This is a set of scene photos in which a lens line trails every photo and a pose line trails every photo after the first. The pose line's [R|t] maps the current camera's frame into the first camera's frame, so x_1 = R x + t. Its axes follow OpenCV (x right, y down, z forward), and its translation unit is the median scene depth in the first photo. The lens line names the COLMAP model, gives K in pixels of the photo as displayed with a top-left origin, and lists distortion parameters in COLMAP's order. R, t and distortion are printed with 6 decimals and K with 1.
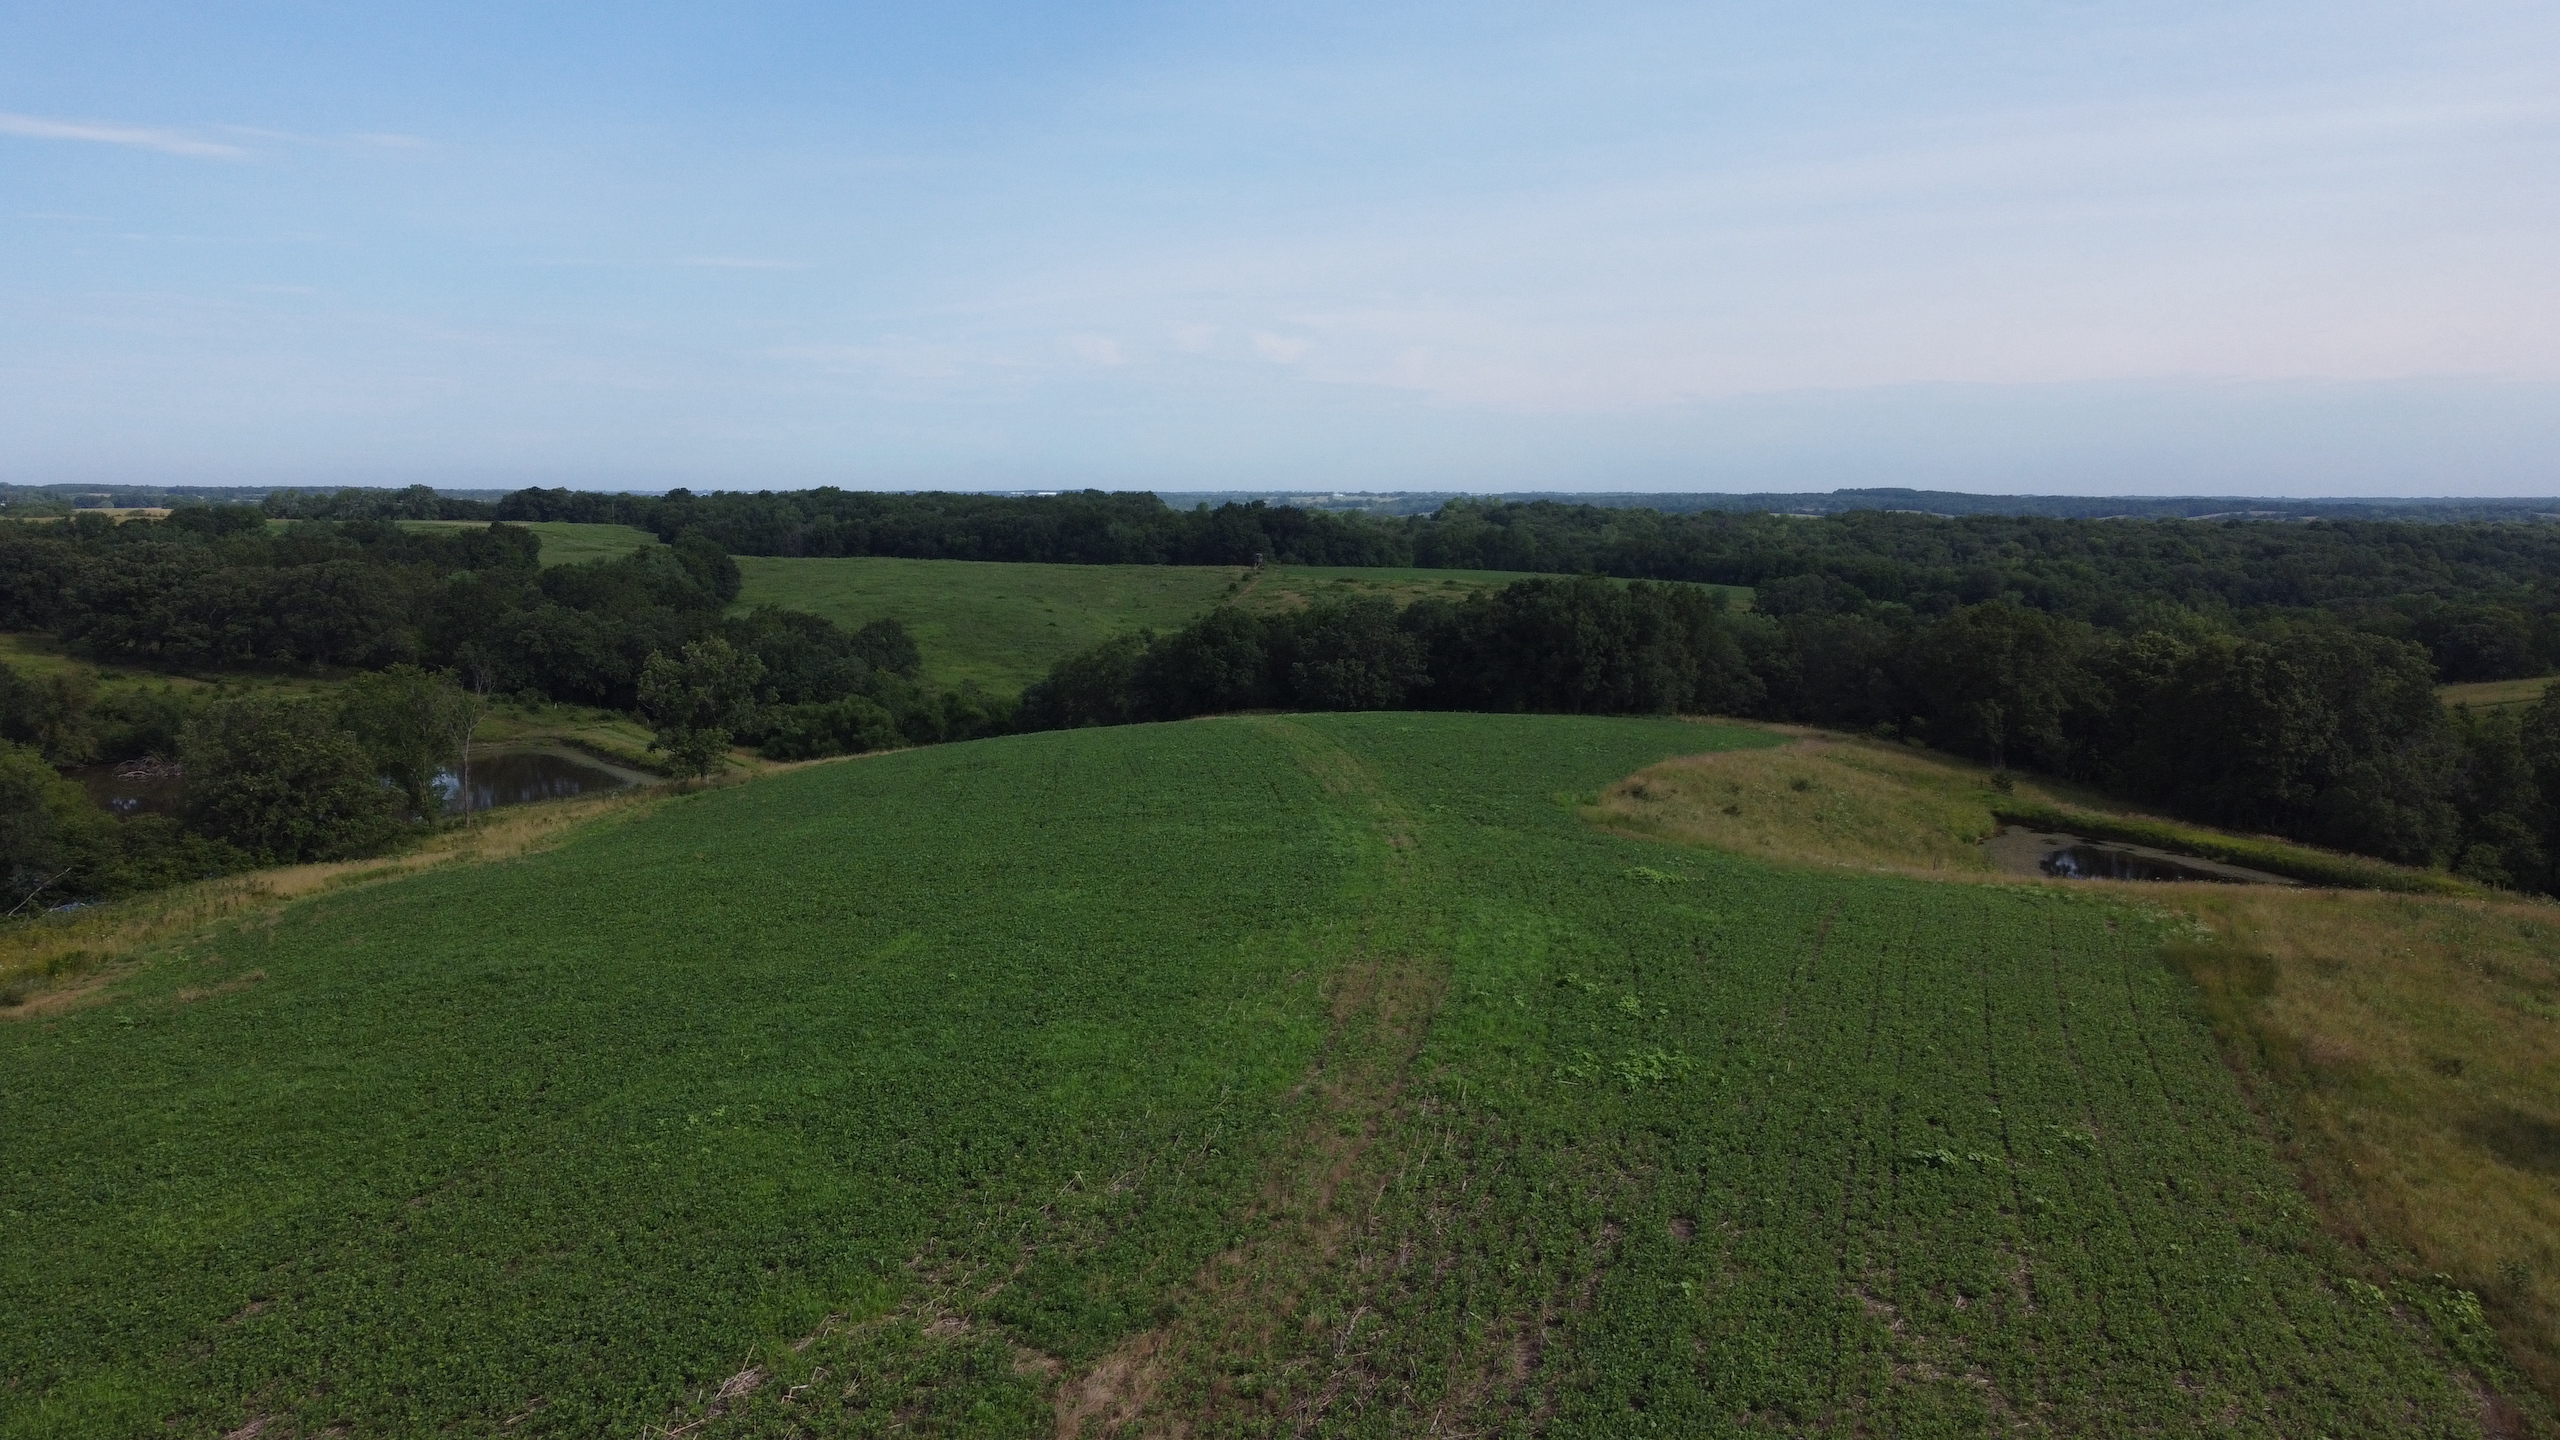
lens RADIAL K [[1929.9, 0, 1292.8], [0, 1929.9, 693.9], [0, 0, 1]] dist [-0.008112, -0.001632]
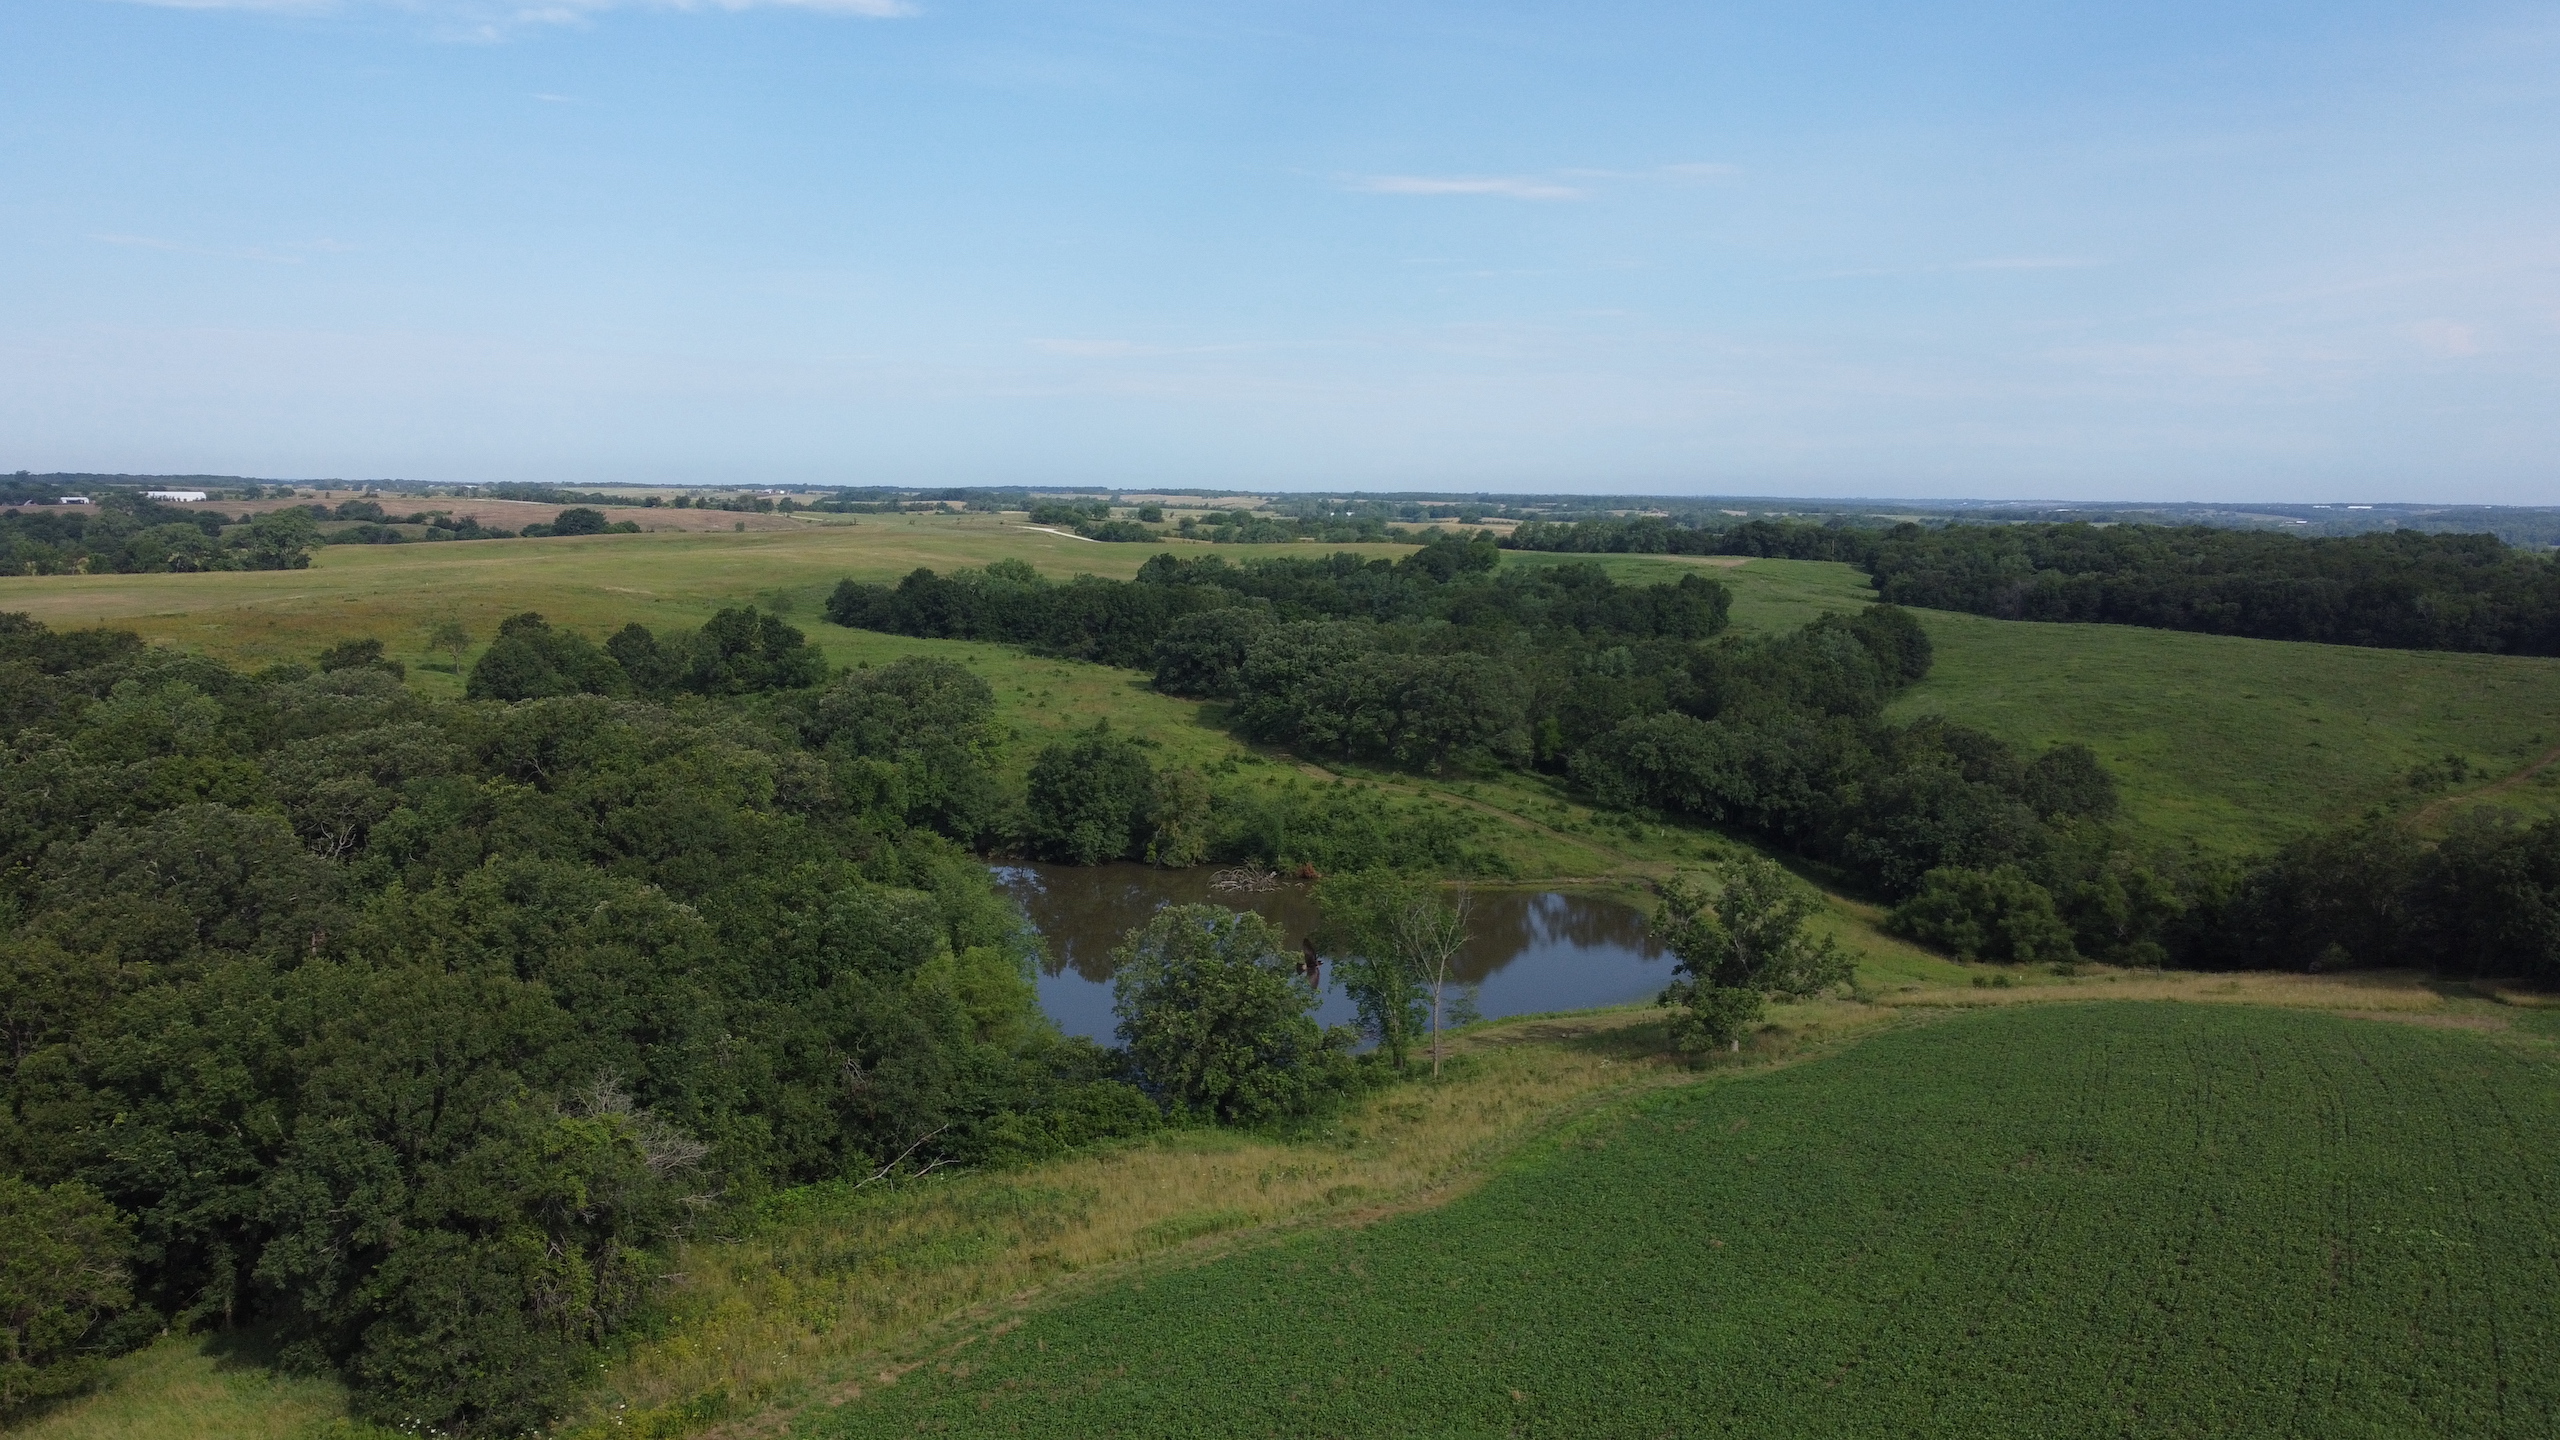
lens RADIAL K [[1929.9, 0, 1274.0], [0, 1929.9, 669.5], [0, 0, 1]] dist [-0.008112, -0.001632]
pose [[0.802644, 0.061635, -0.593265, -0.003601], [-0.070637, 0.997469, 0.008061, -0.062010], [0.592261, 0.035436, 0.804967, 0.173238]]
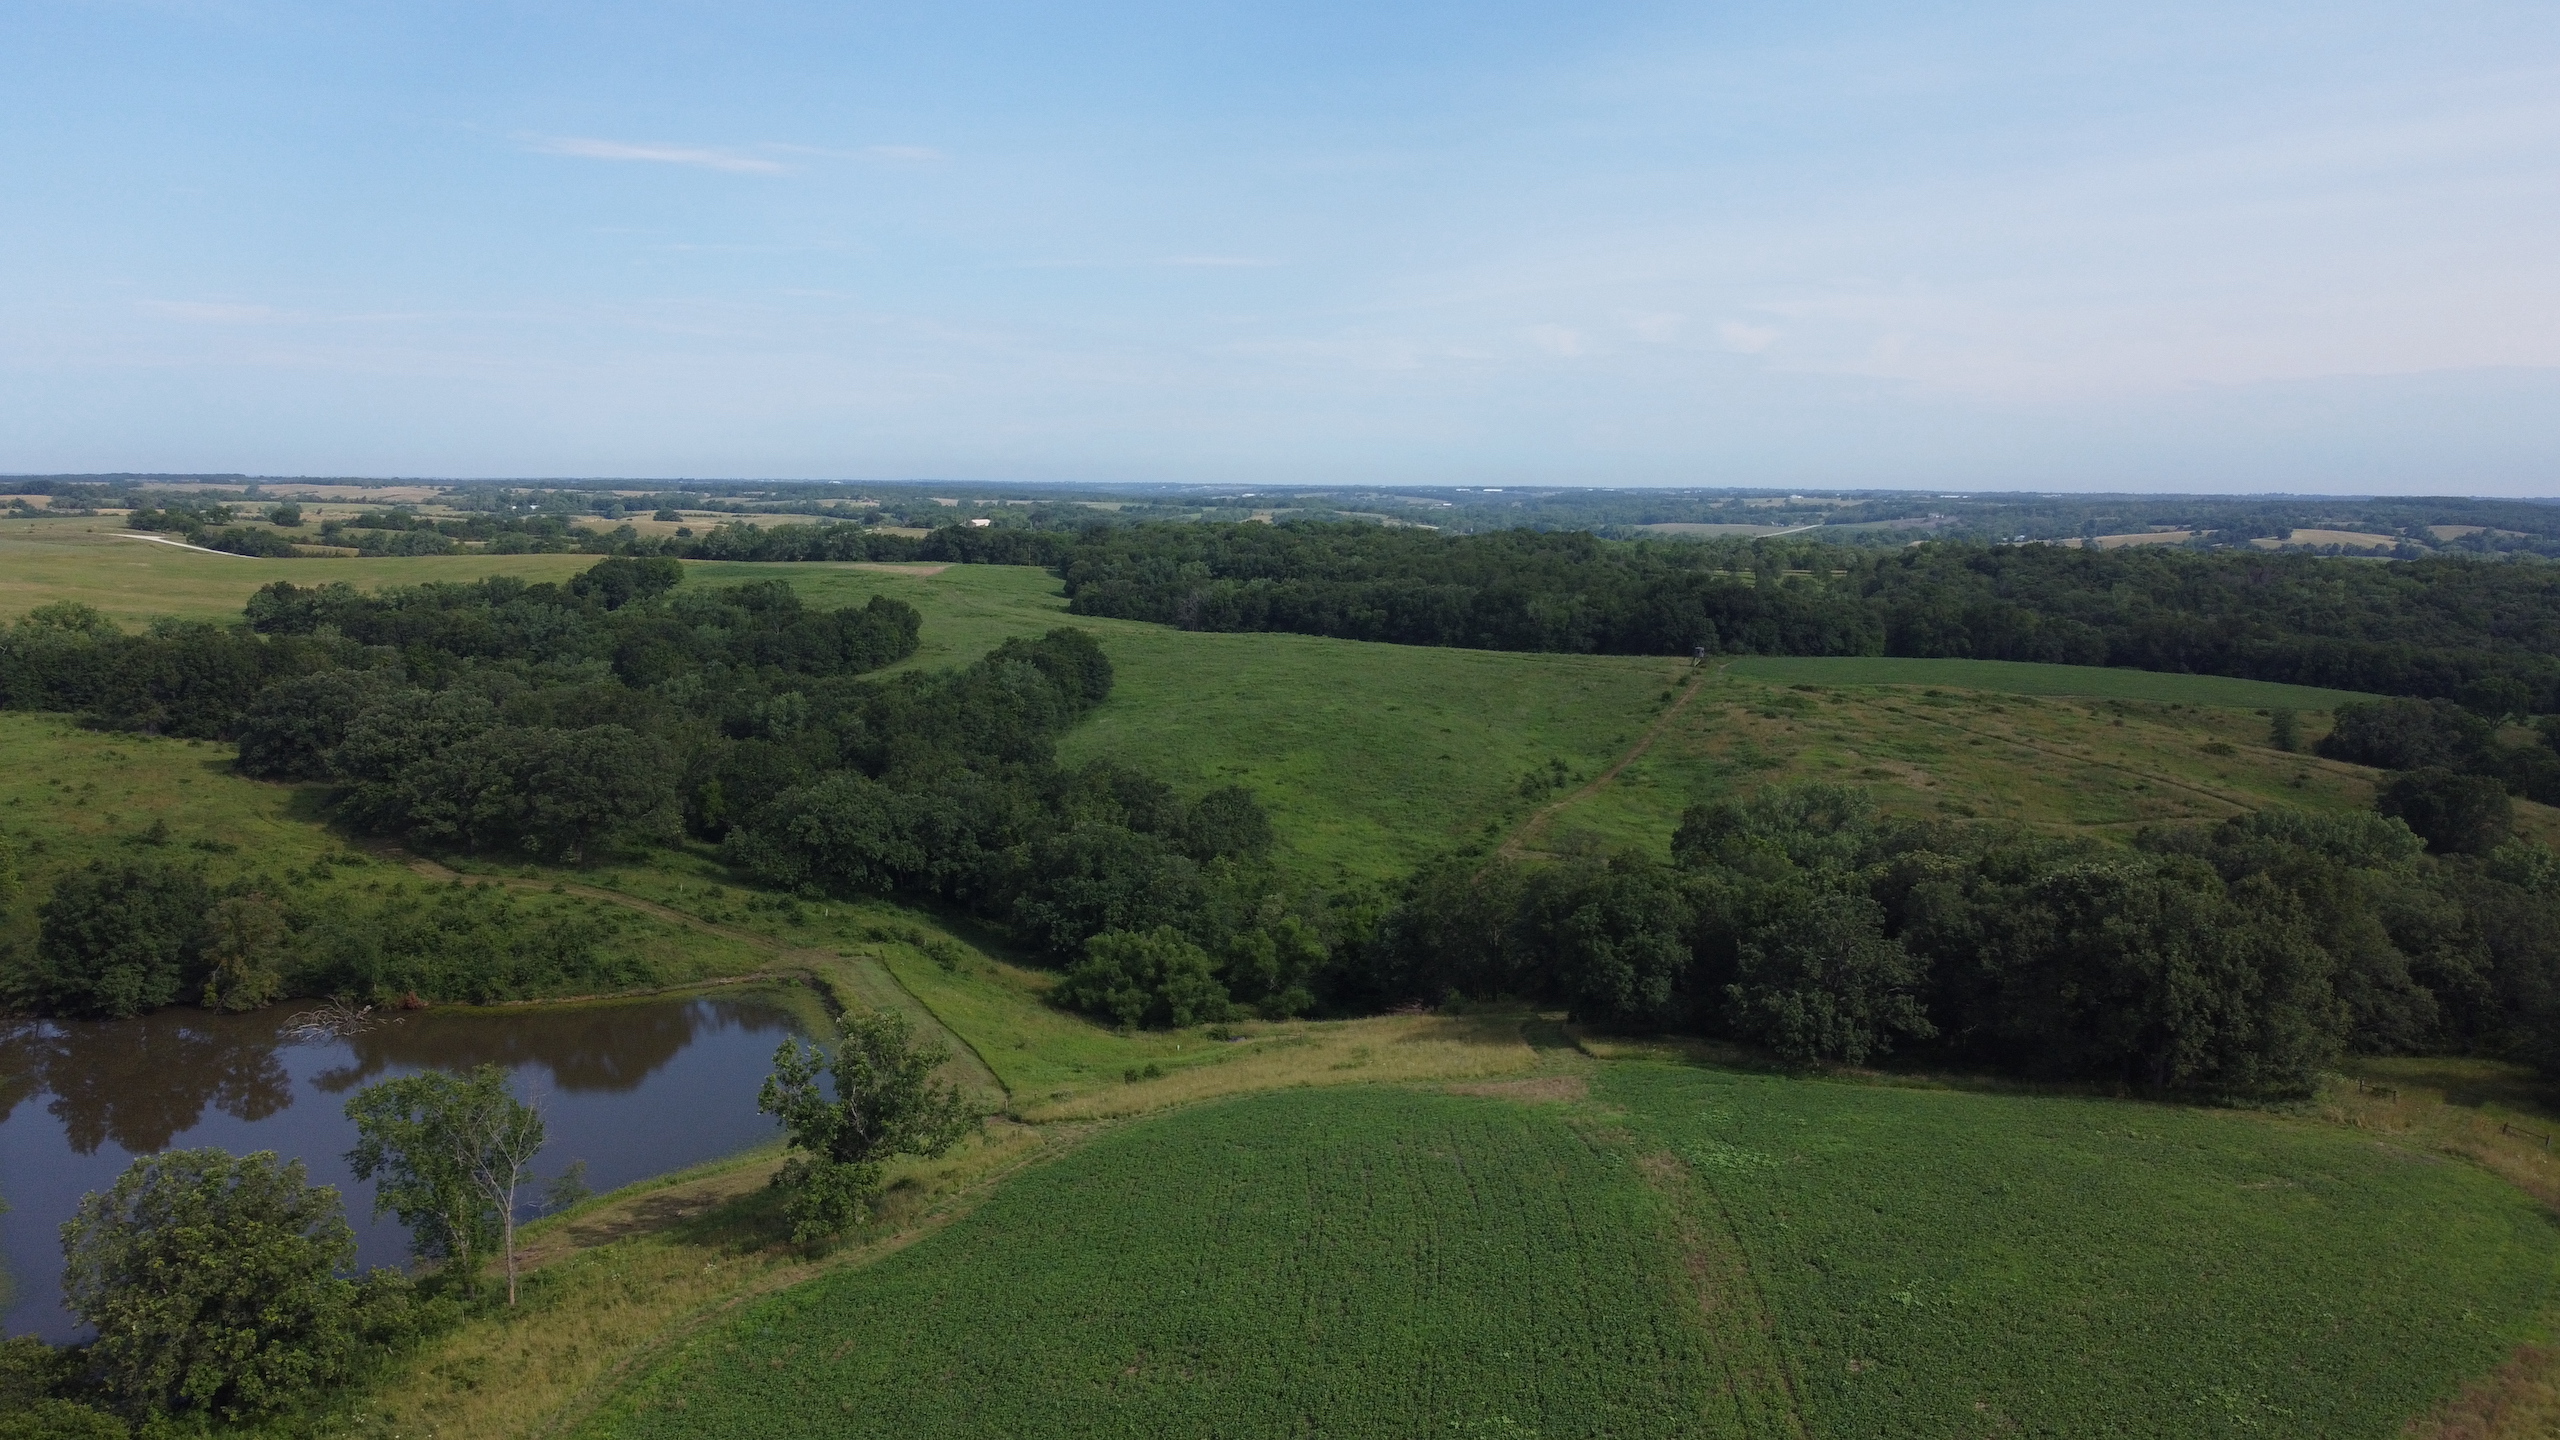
lens RADIAL K [[1929.9, 0, 1281.0], [0, 1929.9, 676.3], [0, 0, 1]] dist [-0.008112, -0.001632]
pose [[0.972167, 0.030184, -0.232338, 0.001508], [-0.031107, 0.999516, -0.000307, -0.100040], [0.232217, 0.007526, 0.972635, 0.224998]]
